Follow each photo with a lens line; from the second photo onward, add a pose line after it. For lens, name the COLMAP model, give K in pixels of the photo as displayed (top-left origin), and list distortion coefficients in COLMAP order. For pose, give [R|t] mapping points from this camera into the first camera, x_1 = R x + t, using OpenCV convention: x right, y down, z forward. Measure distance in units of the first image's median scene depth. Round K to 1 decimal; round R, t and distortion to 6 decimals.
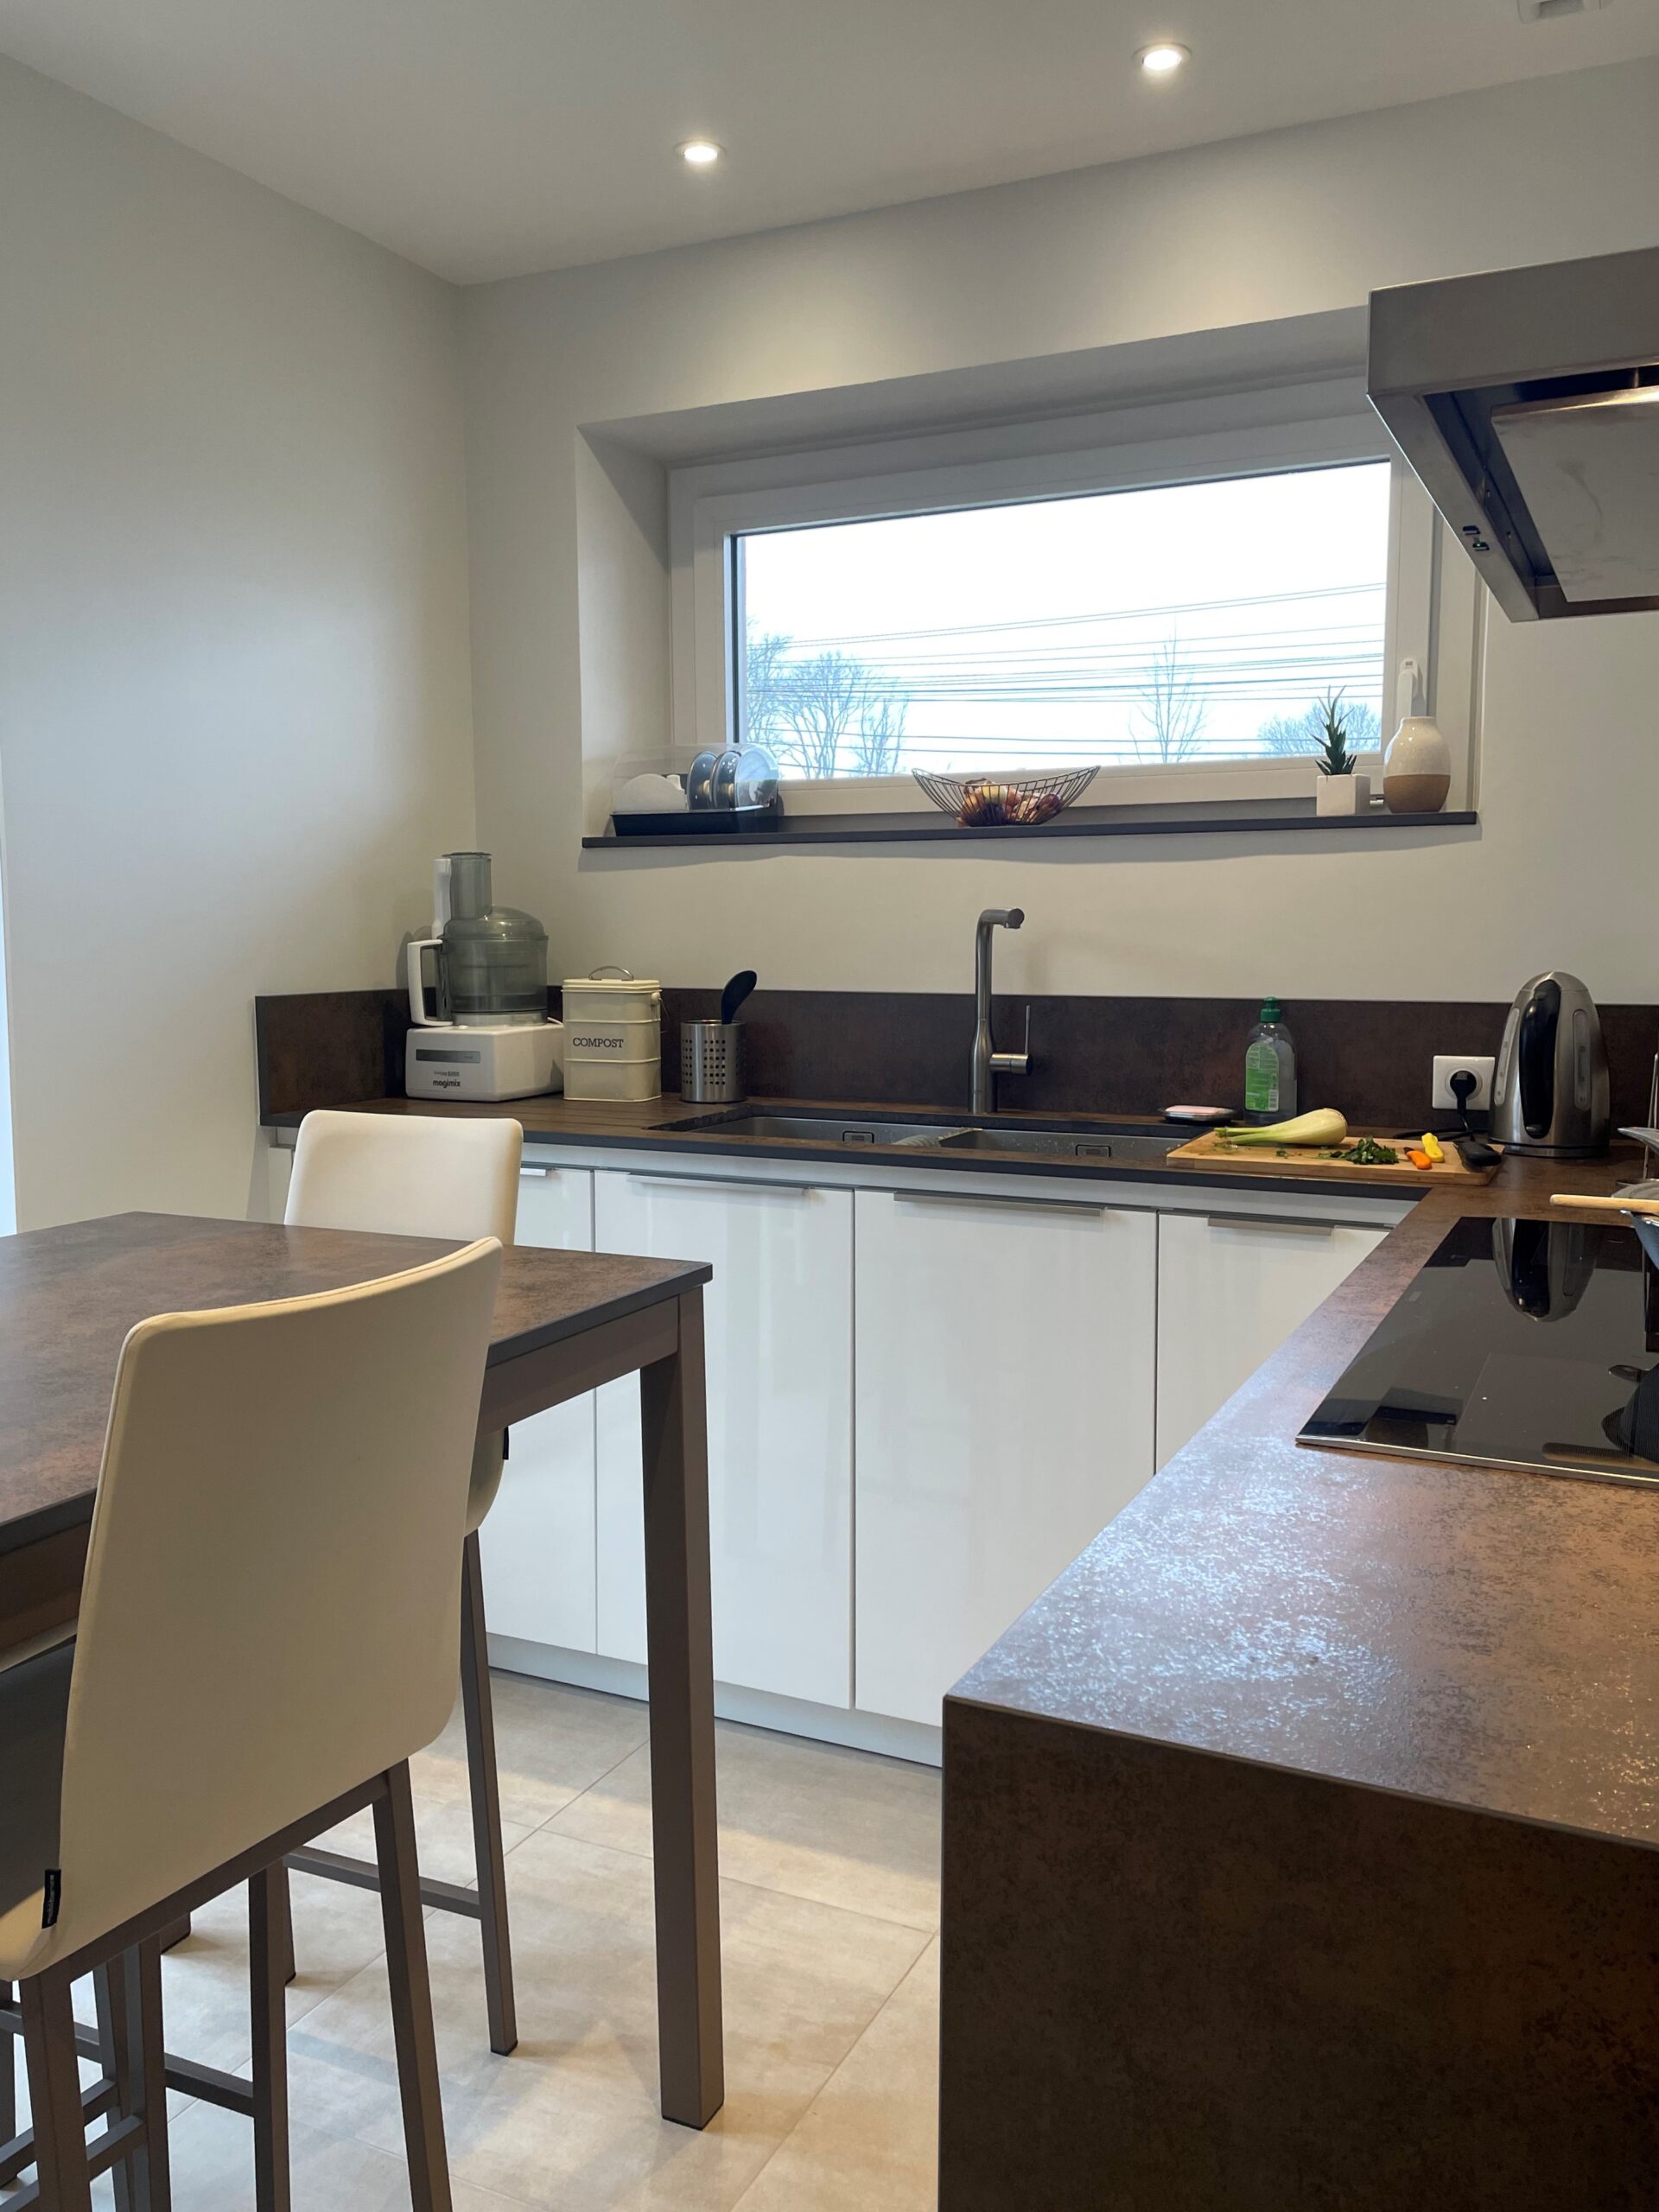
lens RADIAL K [[1730.8, 0, 829.5], [0, 1730.8, 1106.0], [0, 0, 1]] dist [0.079511, -0.117093]
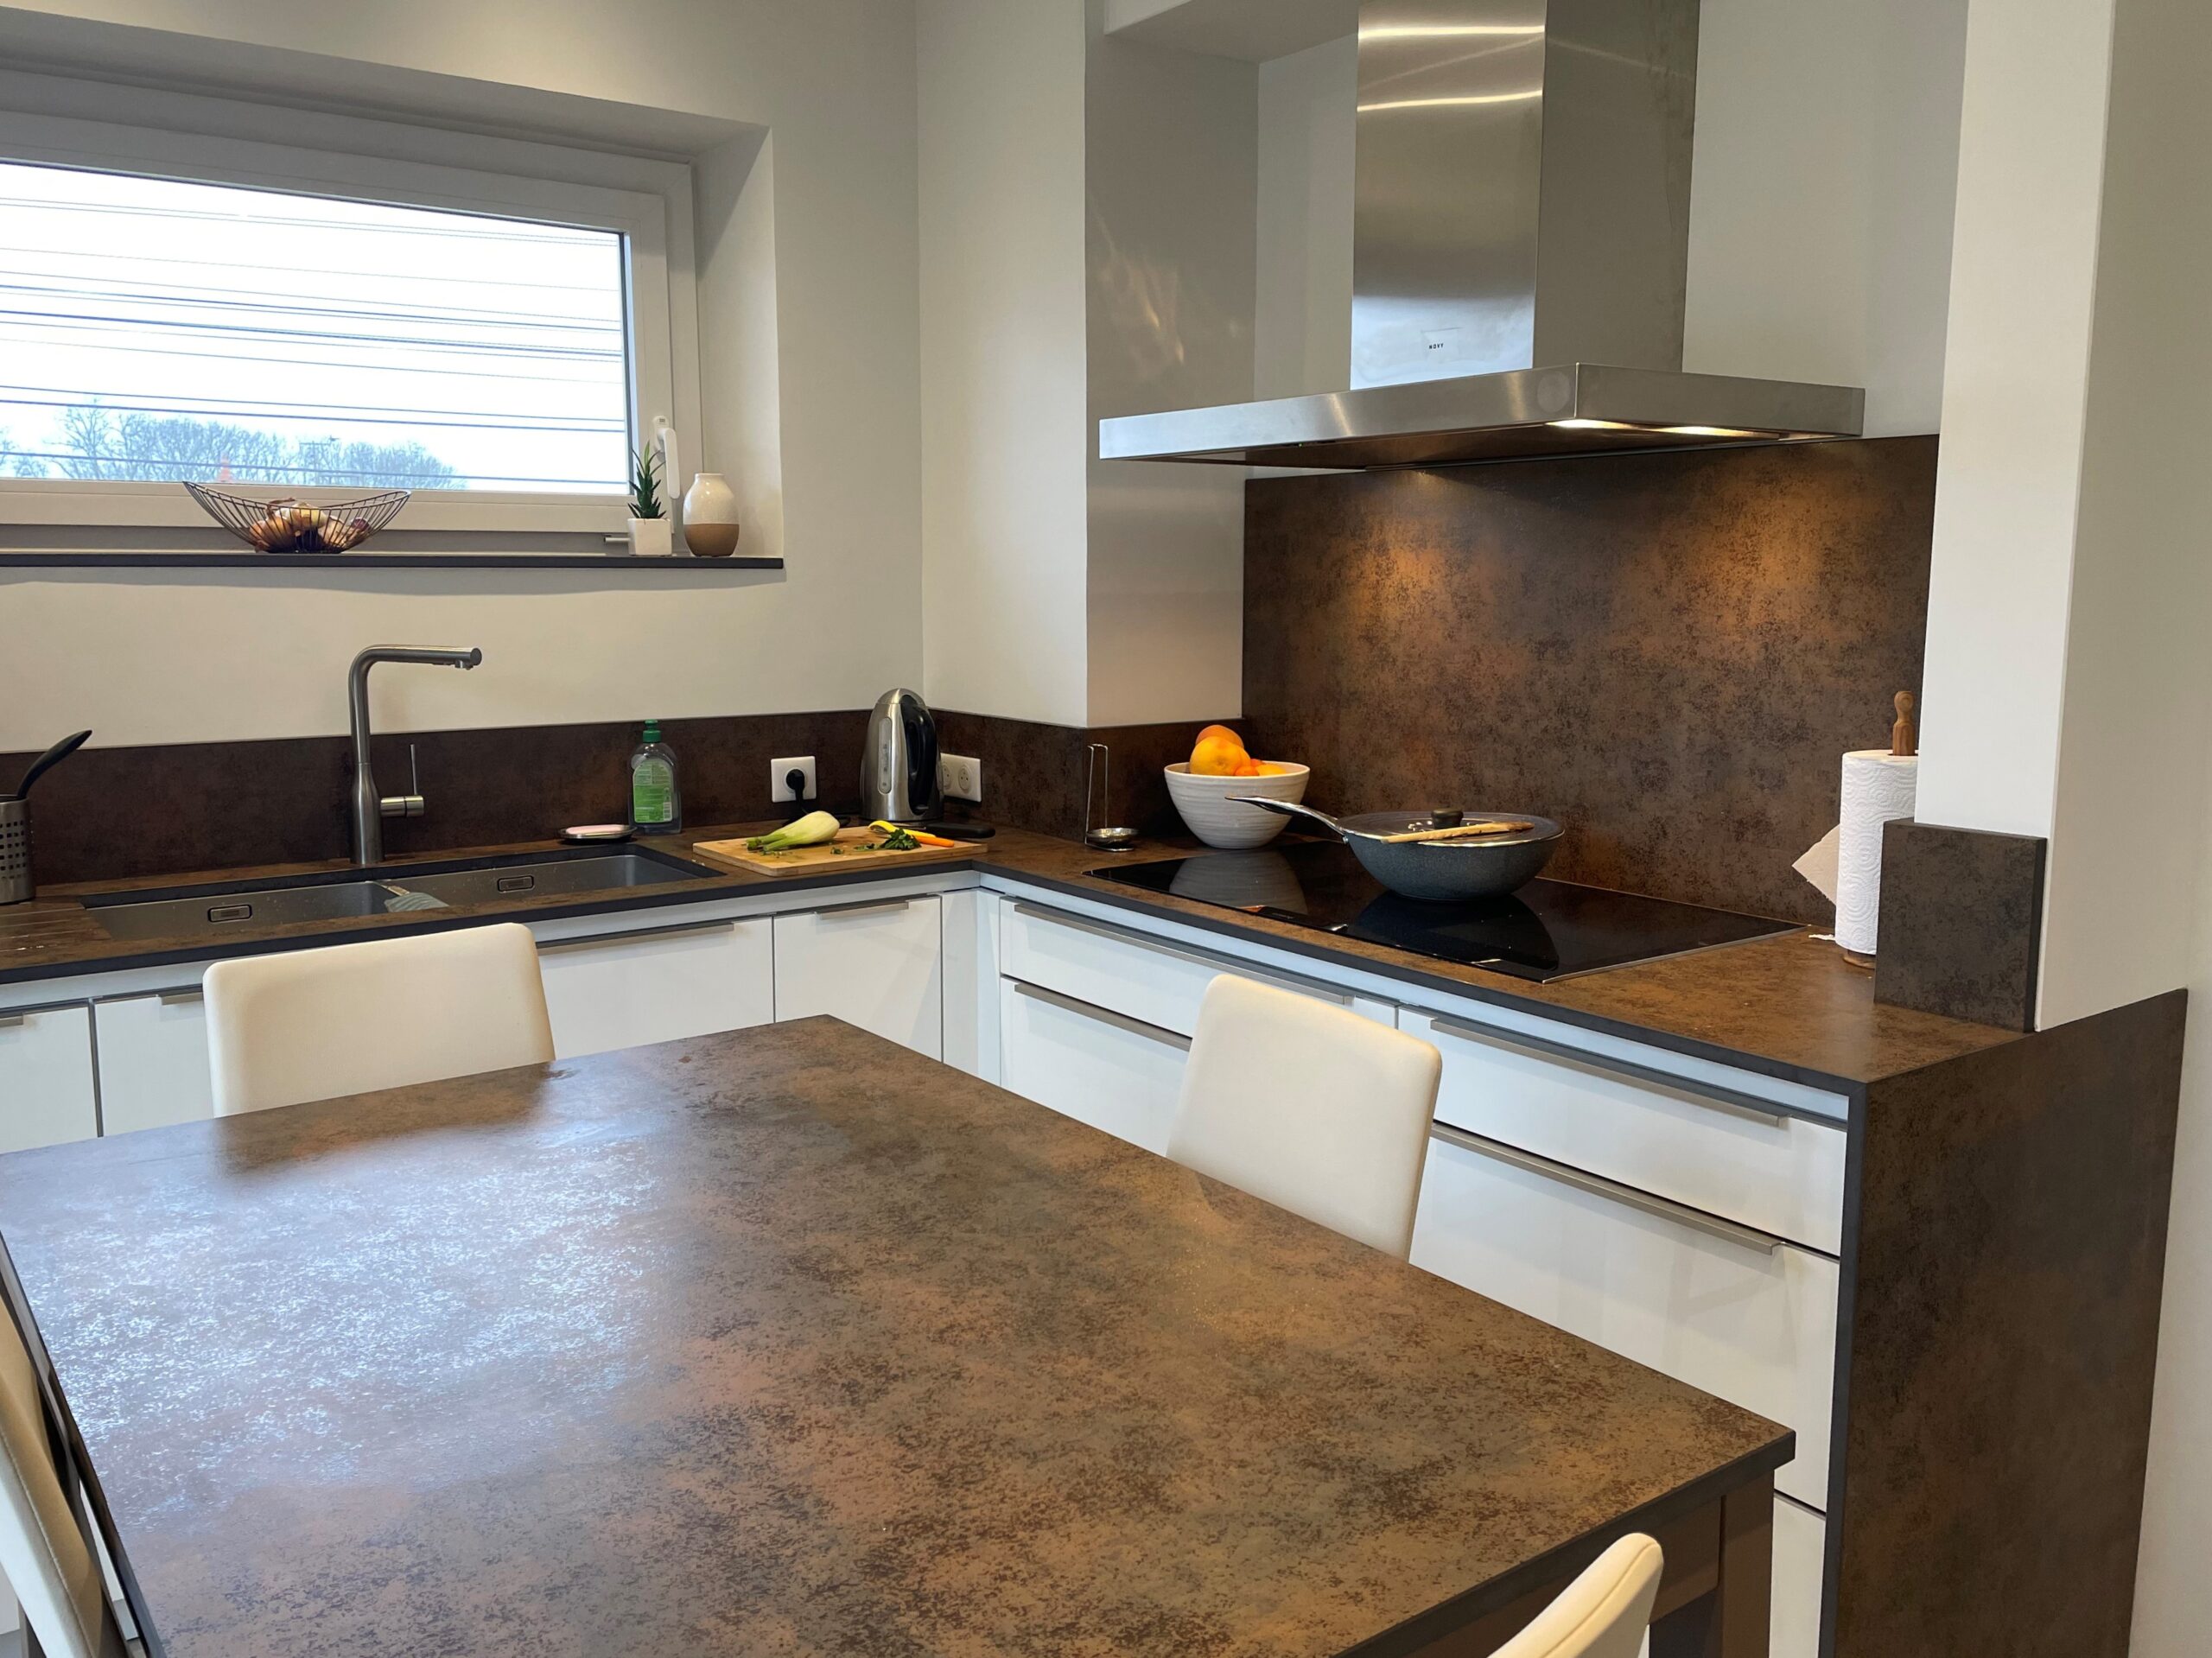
lens RADIAL K [[1781.4, 0, 1106.0], [0, 1781.4, 829.0], [0, 0, 1]] dist [0.106252, -0.134529]
pose [[0.468748, -0.126172, 0.874275, -0.626181], [0.091934, 0.991340, 0.093776, -0.074462], [-0.878535, 0.036419, 0.476288, 0.200683]]
